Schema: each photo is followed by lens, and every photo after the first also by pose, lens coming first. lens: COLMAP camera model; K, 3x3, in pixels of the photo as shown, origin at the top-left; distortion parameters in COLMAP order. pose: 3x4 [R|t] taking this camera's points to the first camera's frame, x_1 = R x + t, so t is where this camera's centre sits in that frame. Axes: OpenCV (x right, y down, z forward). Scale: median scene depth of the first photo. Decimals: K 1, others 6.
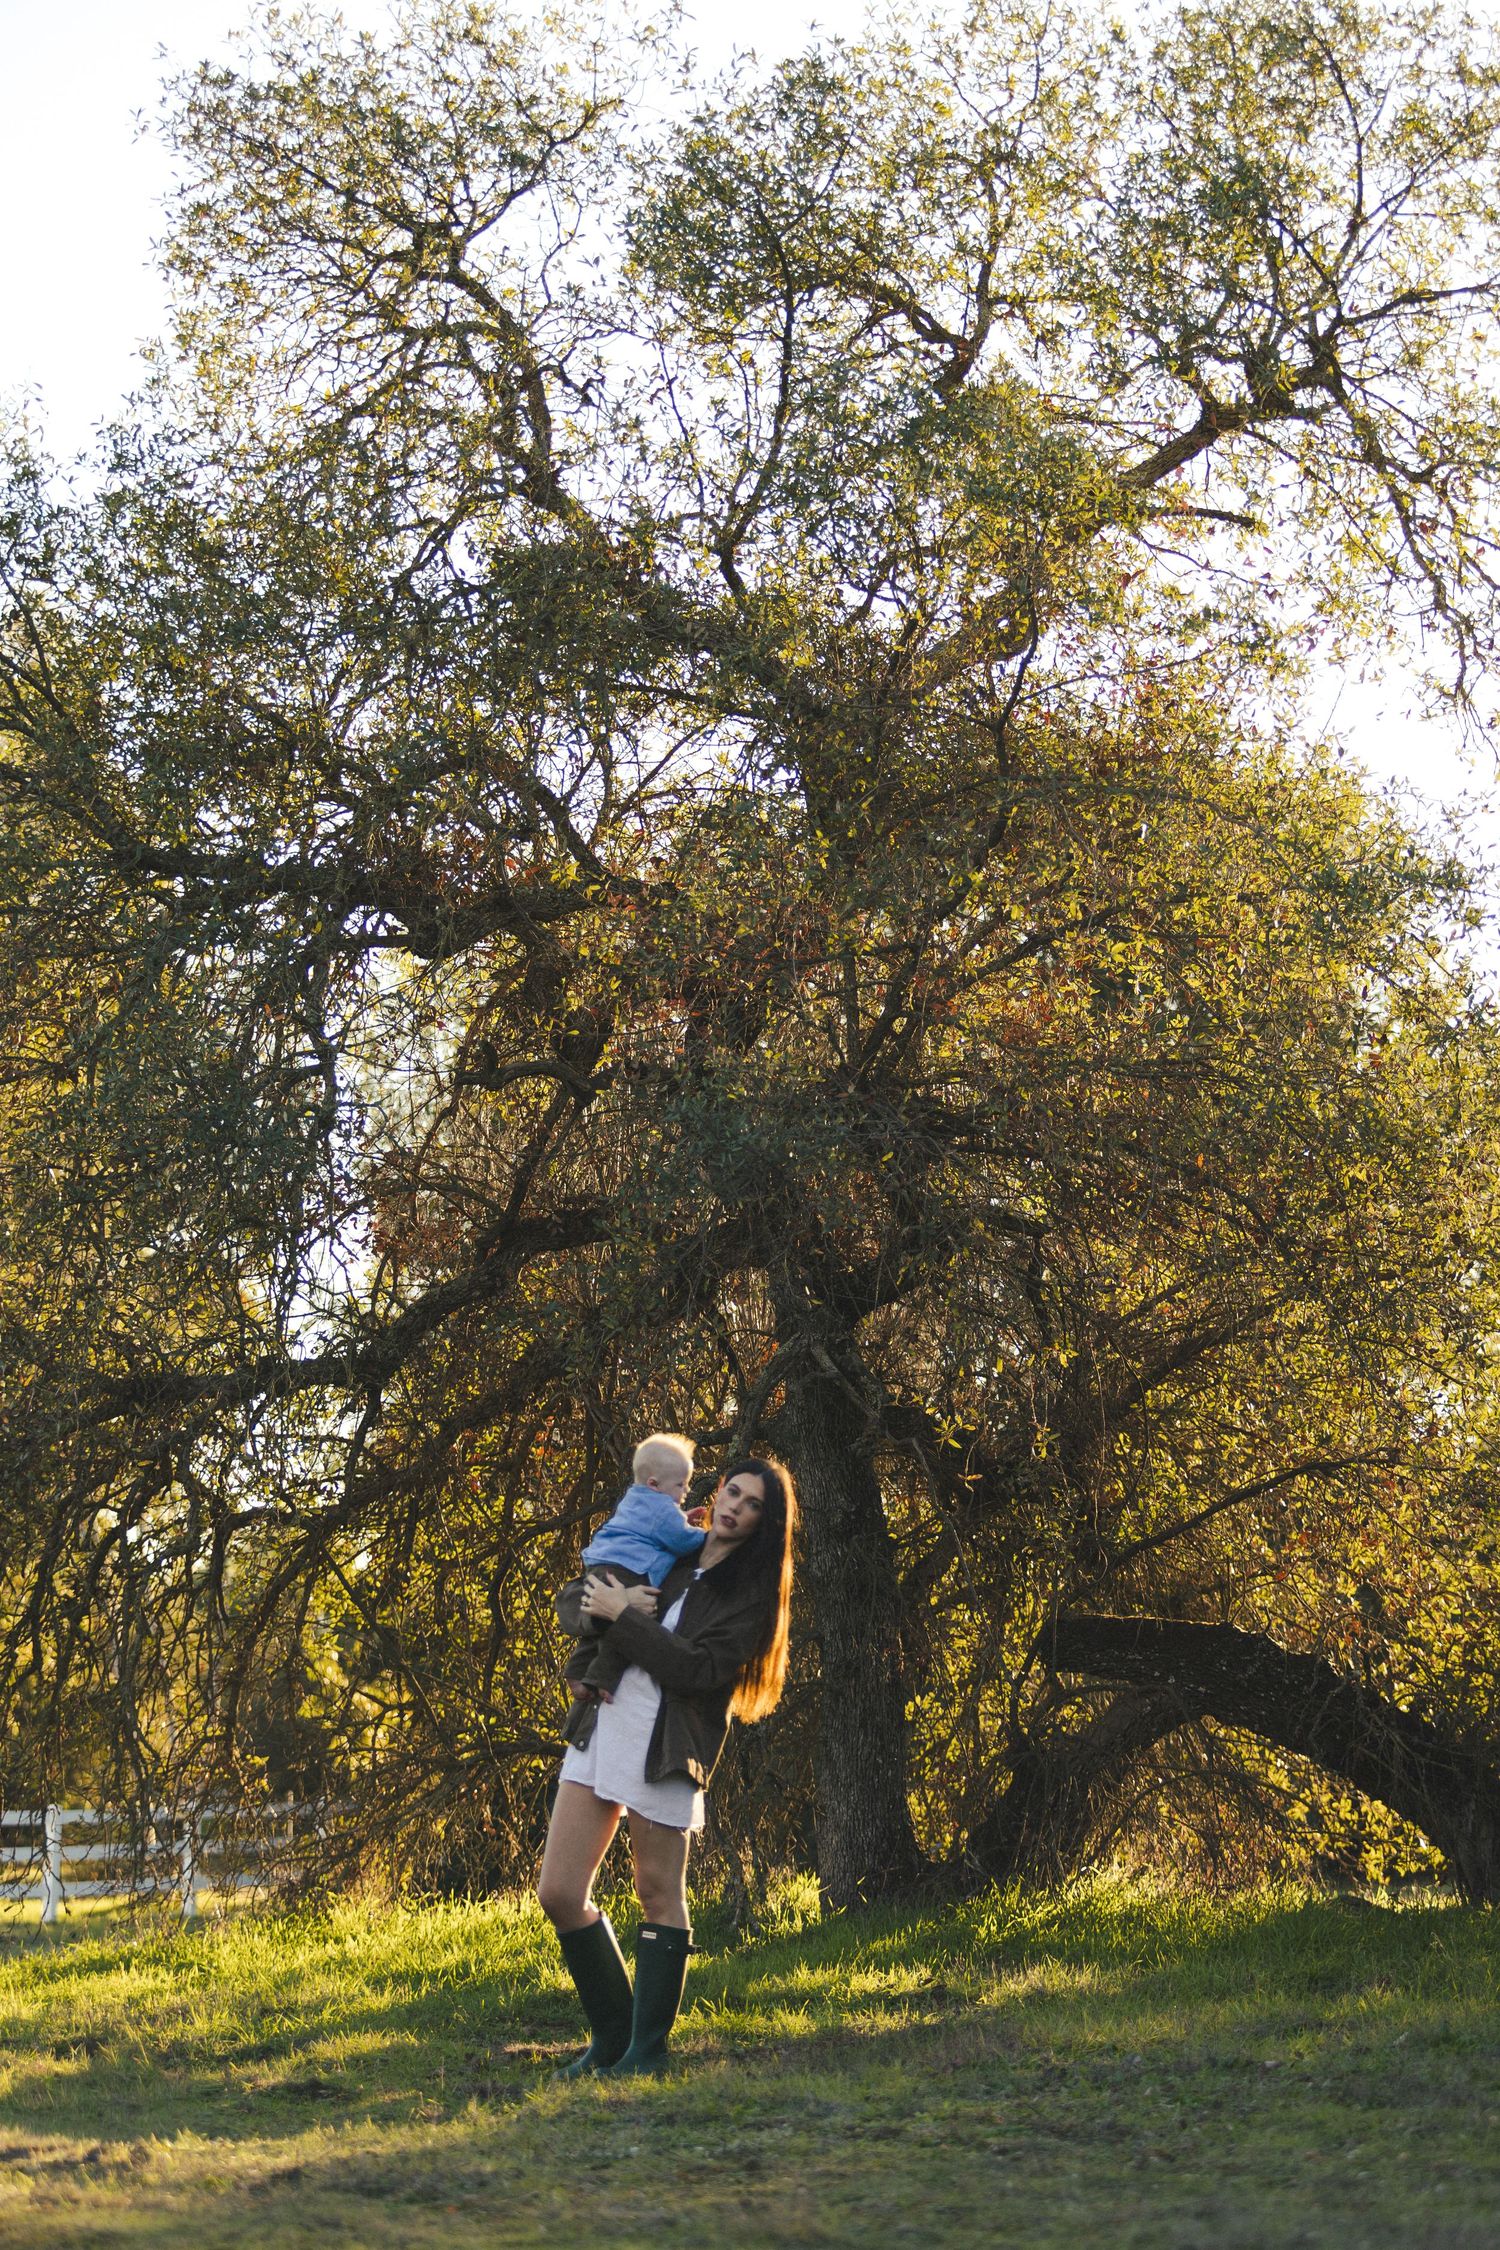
lens RADIAL K [[5244.9, 0, 748.3], [0, 5244.9, 1127.0], [0, 0, 1]] dist [-0.044363, 0.000000]
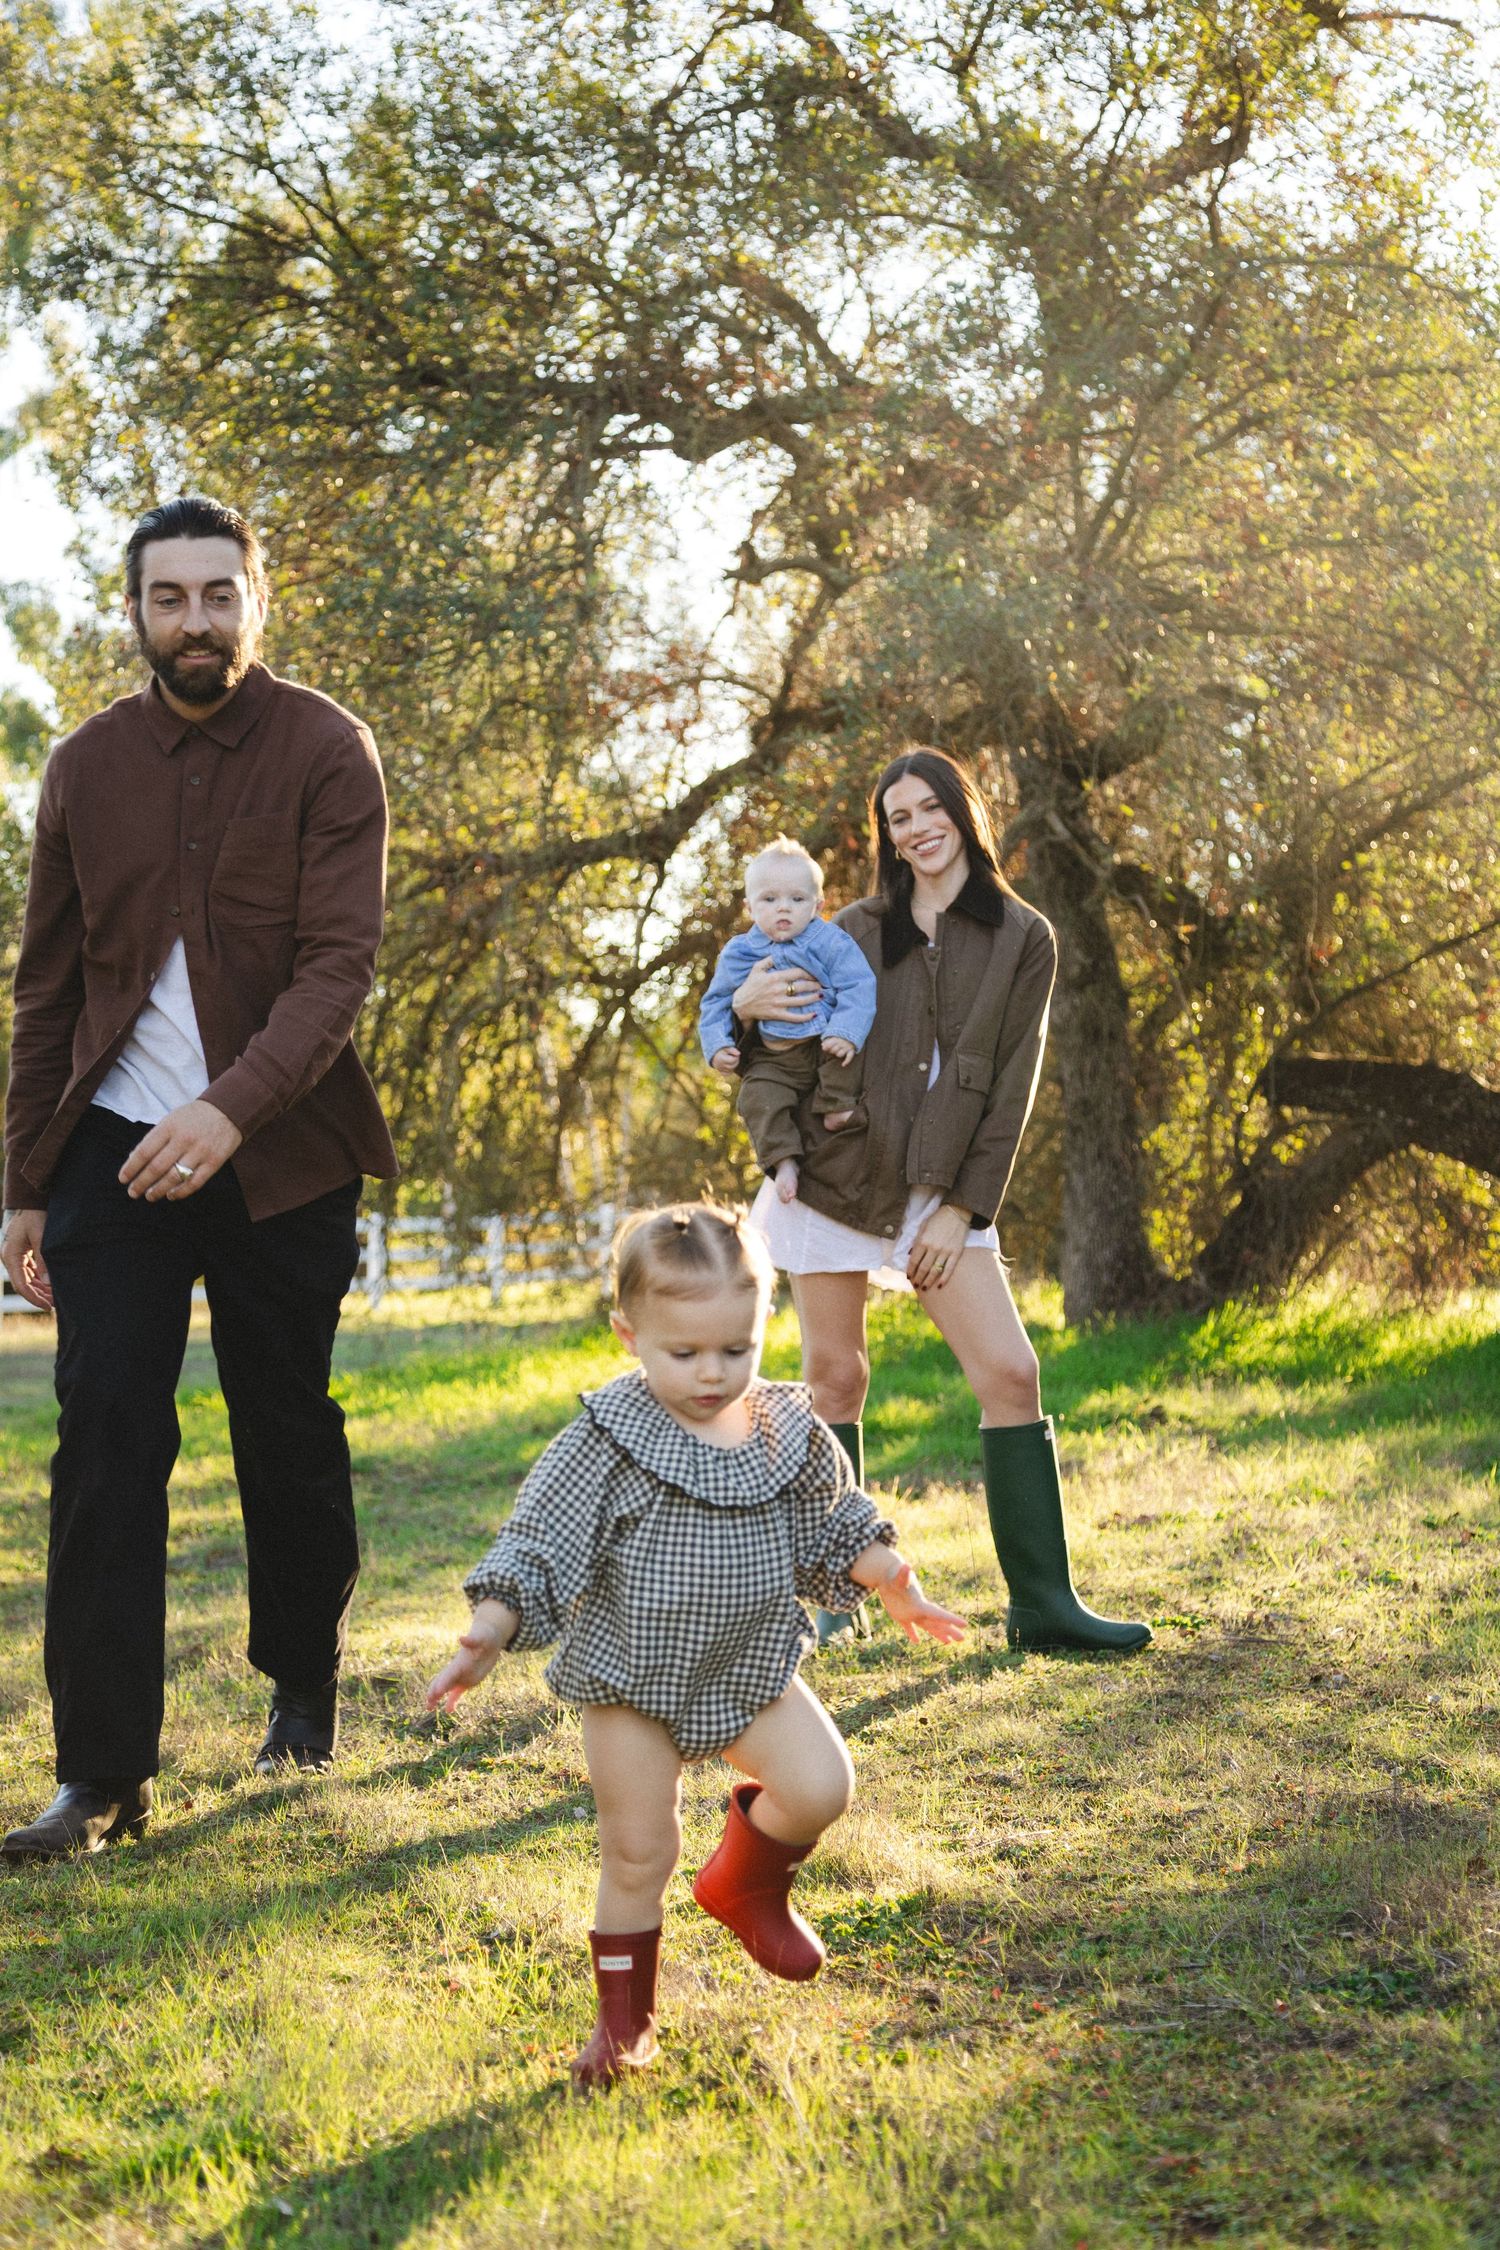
lens RADIAL K [[3865.0, 0, 756.9], [0, 3865.0, 1129.3], [0, 0, 1]] dist [-0.008087, 0.000000]
pose [[0.996394, -0.007484, -0.084519, 0.018827], [0.017260, 0.993153, 0.115541, 0.012551], [0.083076, -0.116583, 0.989700, 0.187906]]
